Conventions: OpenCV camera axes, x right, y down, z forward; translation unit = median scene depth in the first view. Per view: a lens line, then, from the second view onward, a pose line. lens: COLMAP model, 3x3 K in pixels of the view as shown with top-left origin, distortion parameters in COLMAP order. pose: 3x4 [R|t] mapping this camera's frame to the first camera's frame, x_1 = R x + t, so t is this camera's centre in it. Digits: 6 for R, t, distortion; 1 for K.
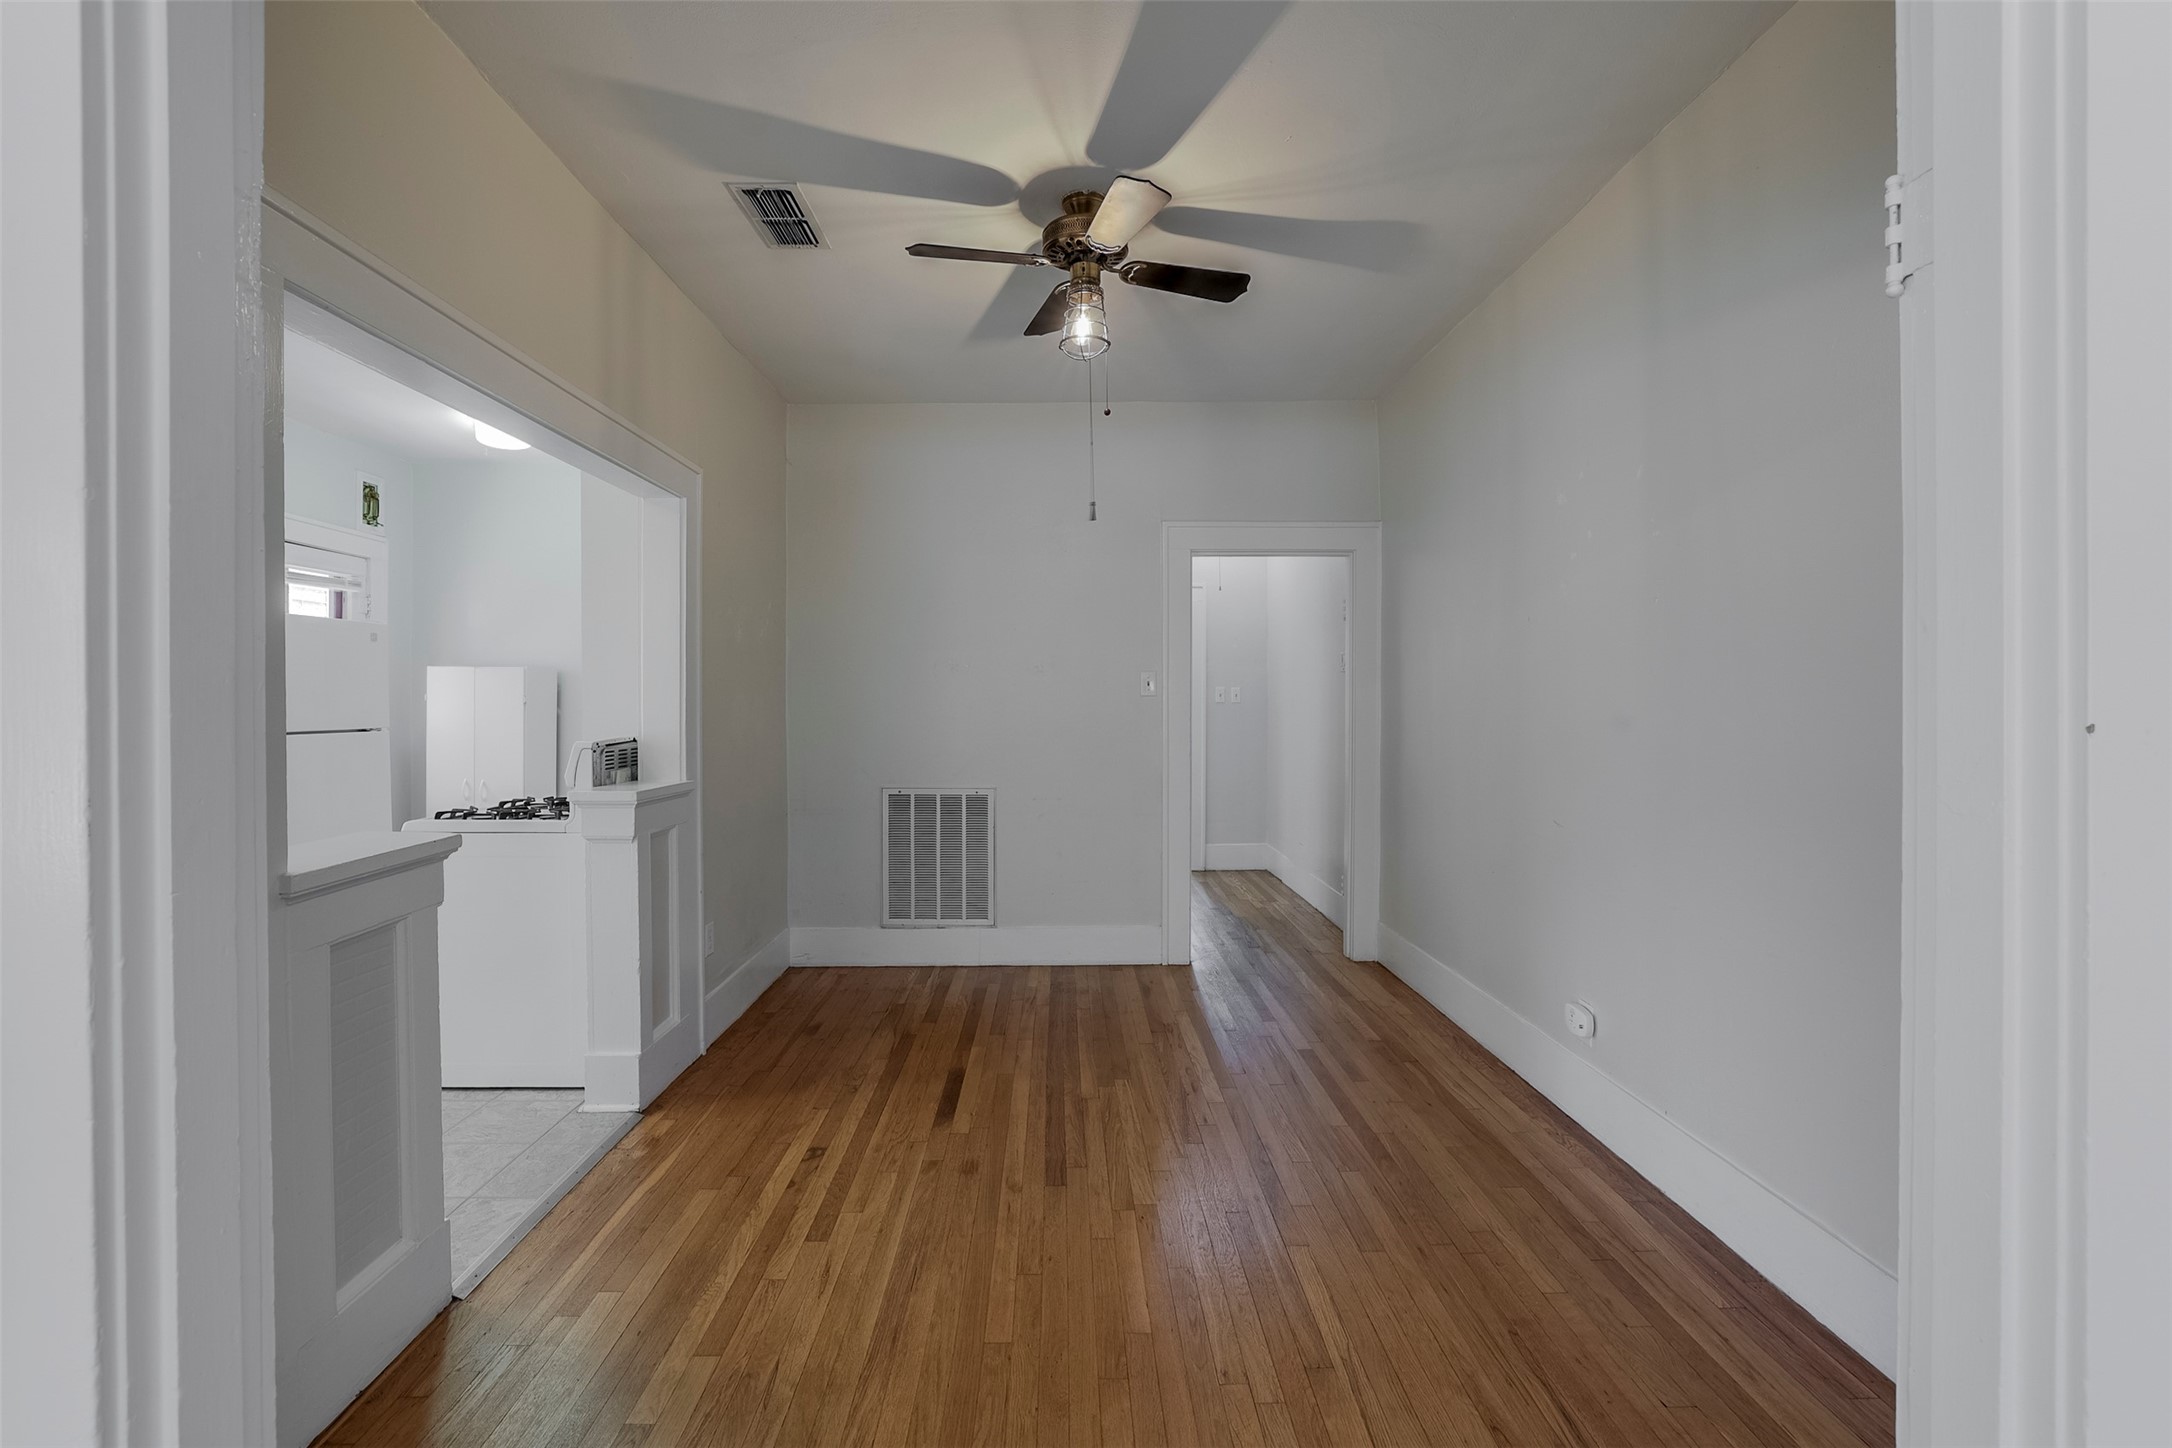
lens RADIAL K [[952.9, 0, 1086.0], [0, 952.9, 724.0], [0, 0, 1]] dist [-0.055725, 0.023531]
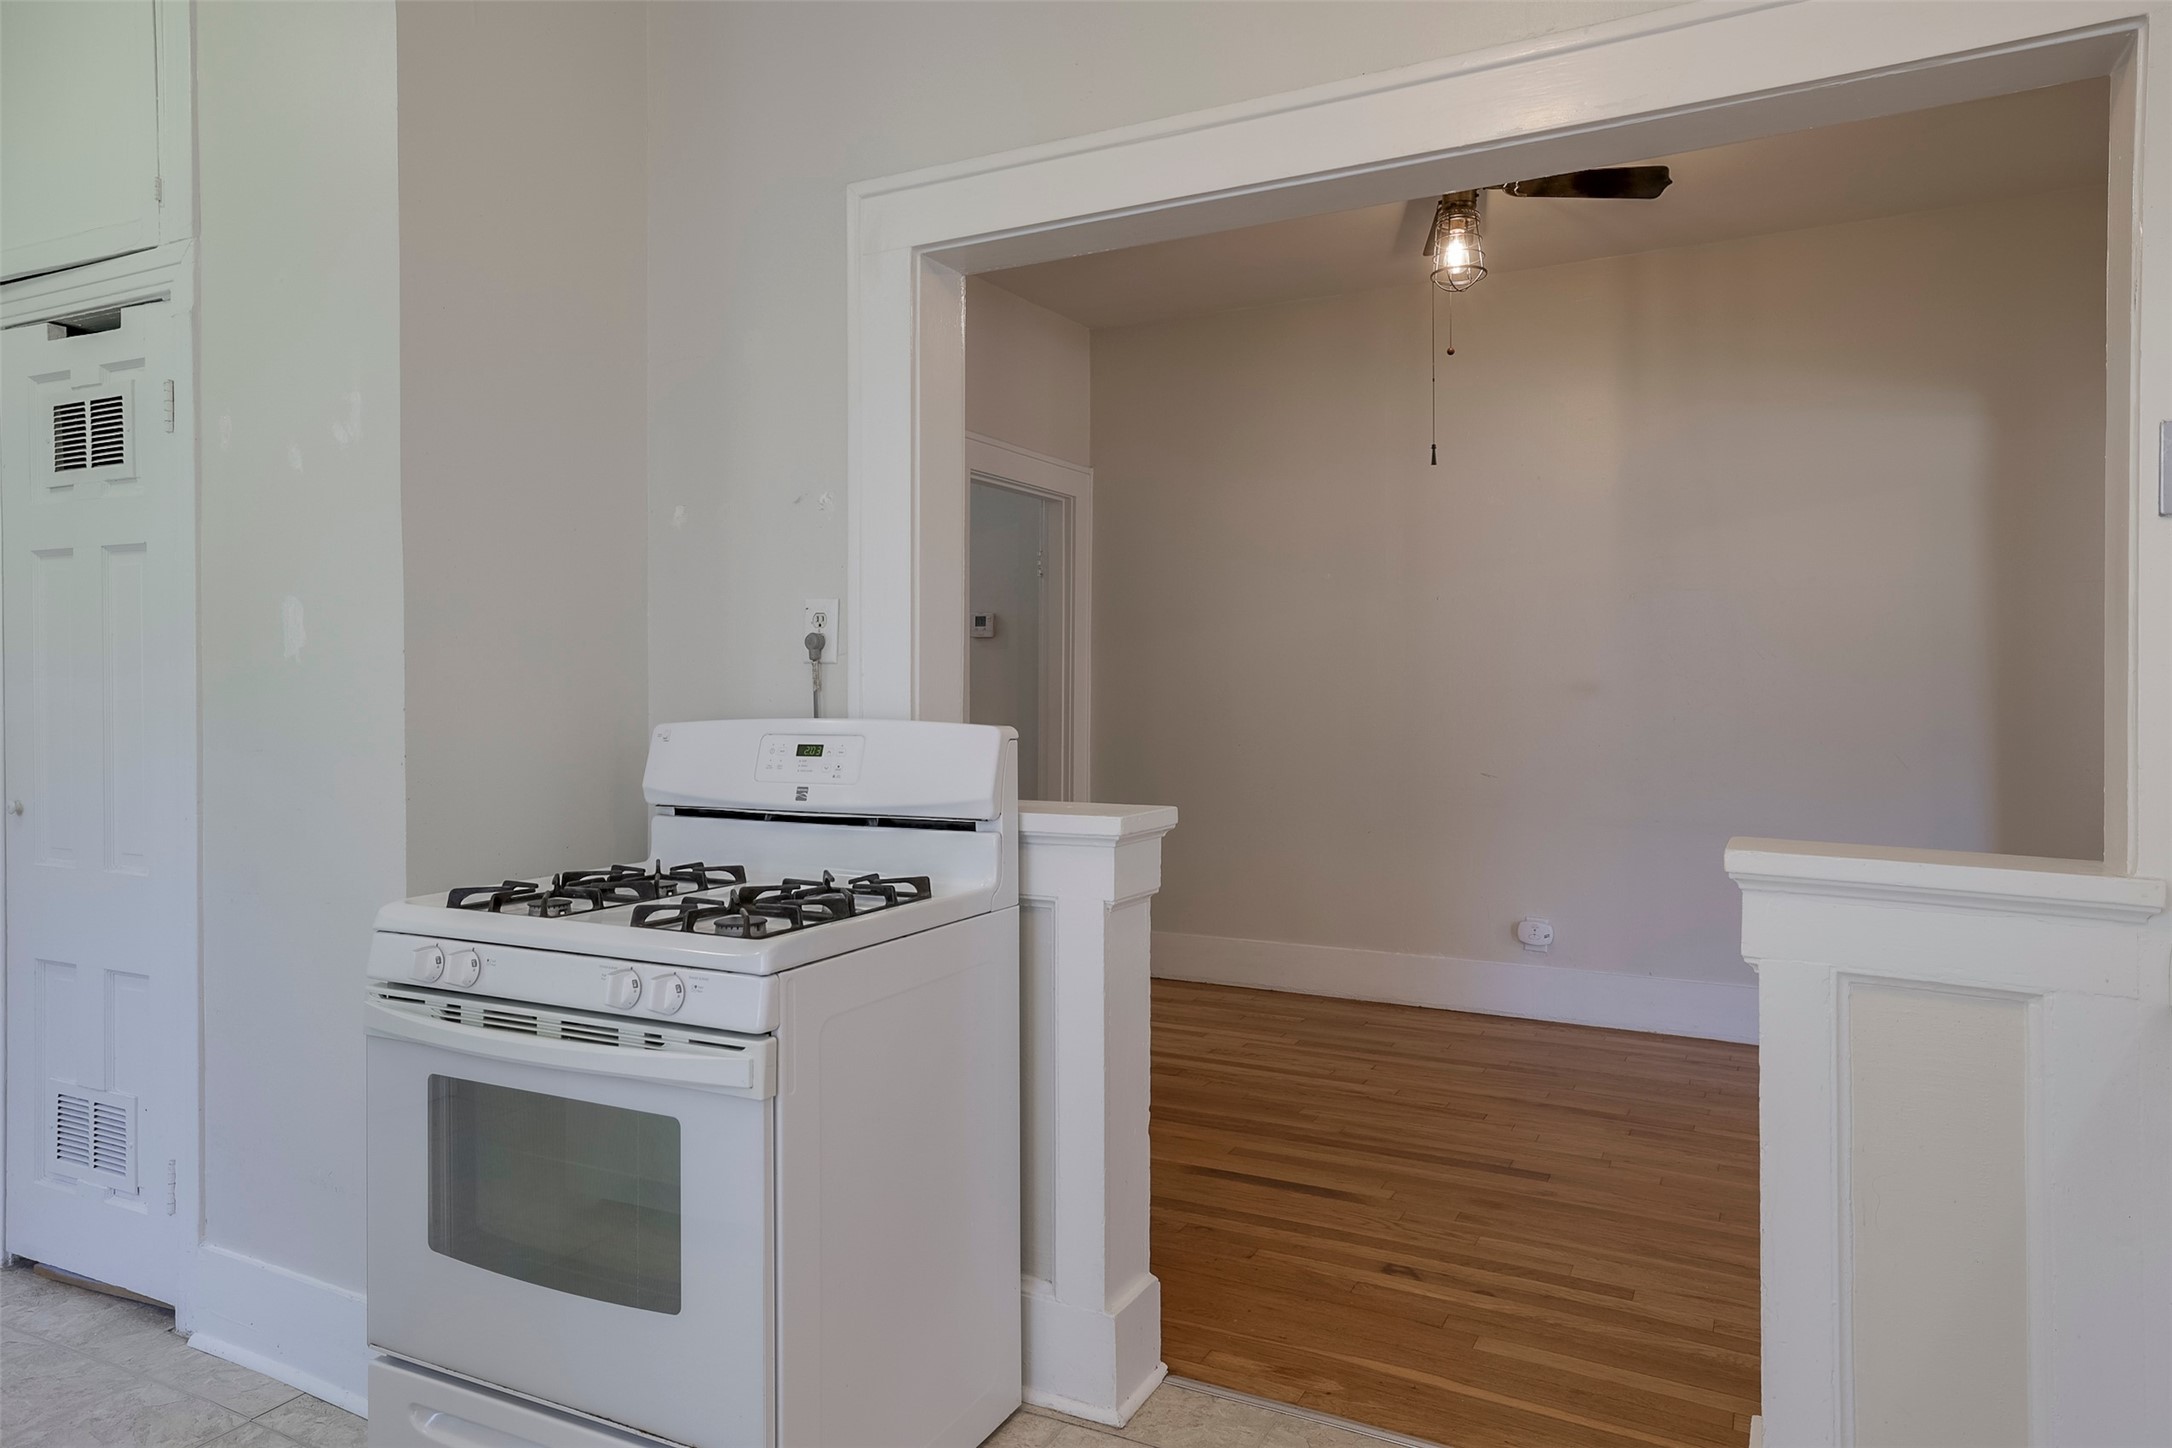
lens RADIAL K [[1302.3, 0, 1086.0], [0, 1302.3, 724.0], [0, 0, 1]] dist [0.000425, 0.000112]
pose [[0.490468, -0.022466, 0.871170, -1.277659], [0.021179, 0.999680, 0.013856, 0.008155], [-0.871202, 0.011655, 0.490787, 0.700868]]
